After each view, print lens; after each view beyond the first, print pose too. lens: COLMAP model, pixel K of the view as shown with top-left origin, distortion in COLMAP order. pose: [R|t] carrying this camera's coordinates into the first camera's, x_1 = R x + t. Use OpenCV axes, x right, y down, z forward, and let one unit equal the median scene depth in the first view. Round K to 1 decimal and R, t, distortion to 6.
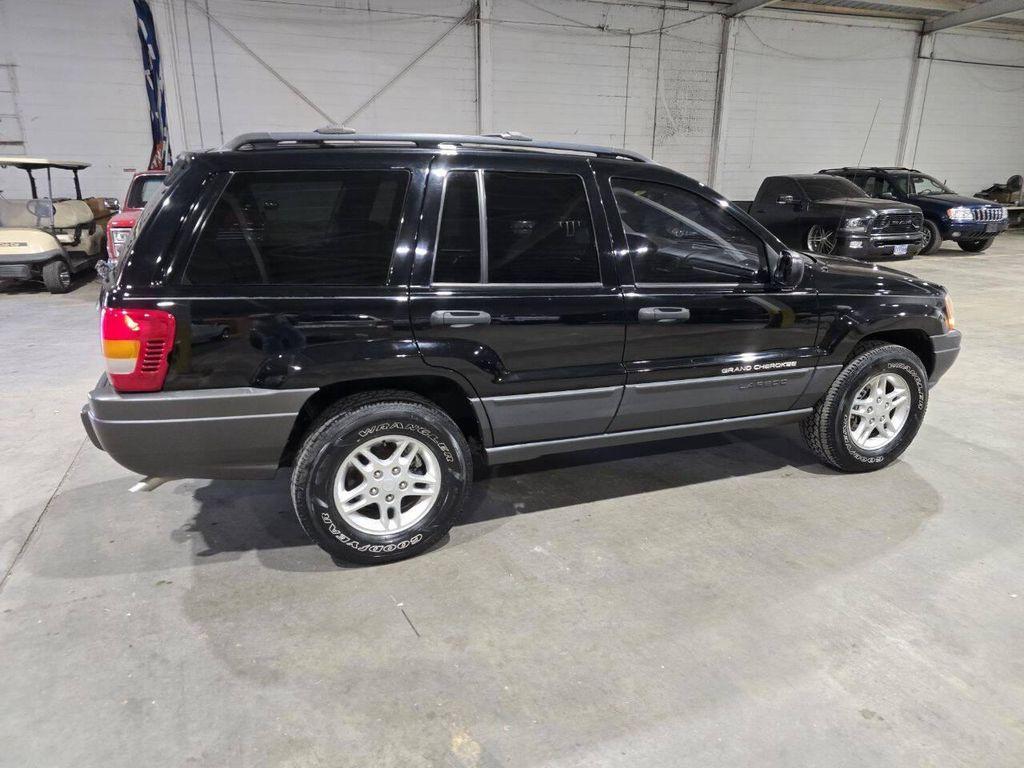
lens RADIAL K [[688.3, 0, 512.0], [0, 688.3, 384.0], [0, 0, 1]] dist [0.054370, -0.039478]
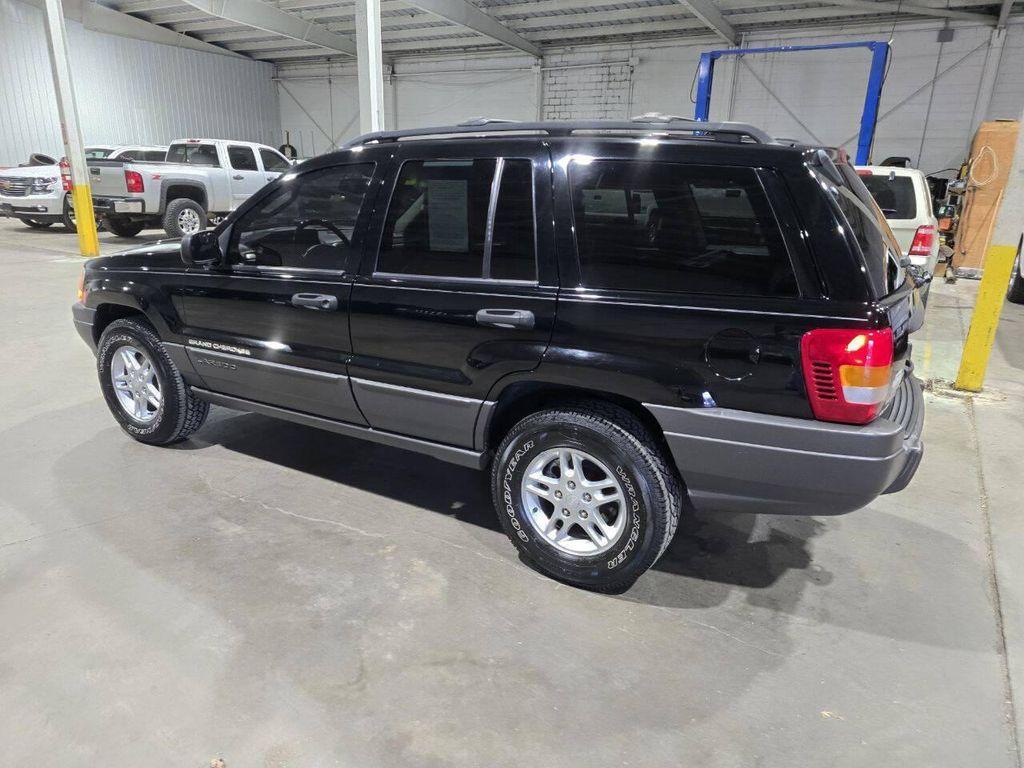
lens RADIAL K [[688.3, 0, 512.0], [0, 688.3, 384.0], [0, 0, 1]] dist [0.054370, -0.039478]
pose [[-0.622902, -0.251344, 0.740824, -0.845829], [0.195627, 0.866848, 0.458589, -0.504058], [-0.757445, 0.430581, -0.490792, 1.681021]]
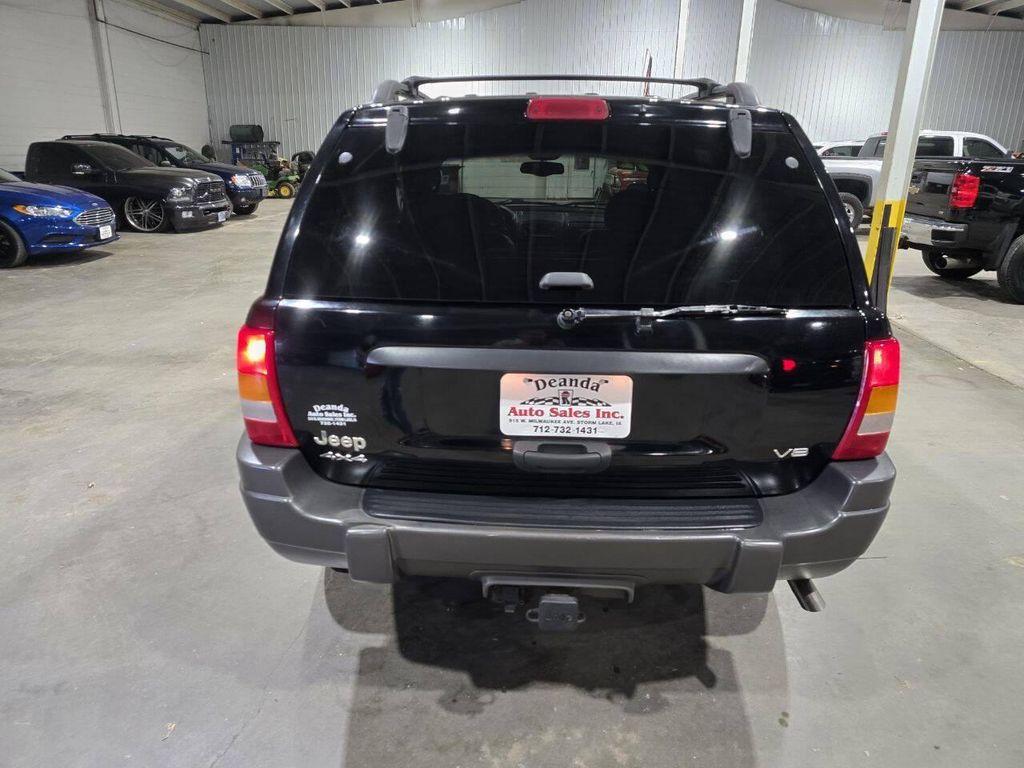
lens RADIAL K [[690.7, 0, 508.8], [0, 690.7, 369.7], [0, 0, 1]] dist [0.062639, -0.045561]
pose [[0.396375, -0.274410, 0.876120, -0.948320], [0.255419, 0.949573, 0.181860, -0.212856], [-0.881844, 0.151693, 0.446476, 0.729402]]
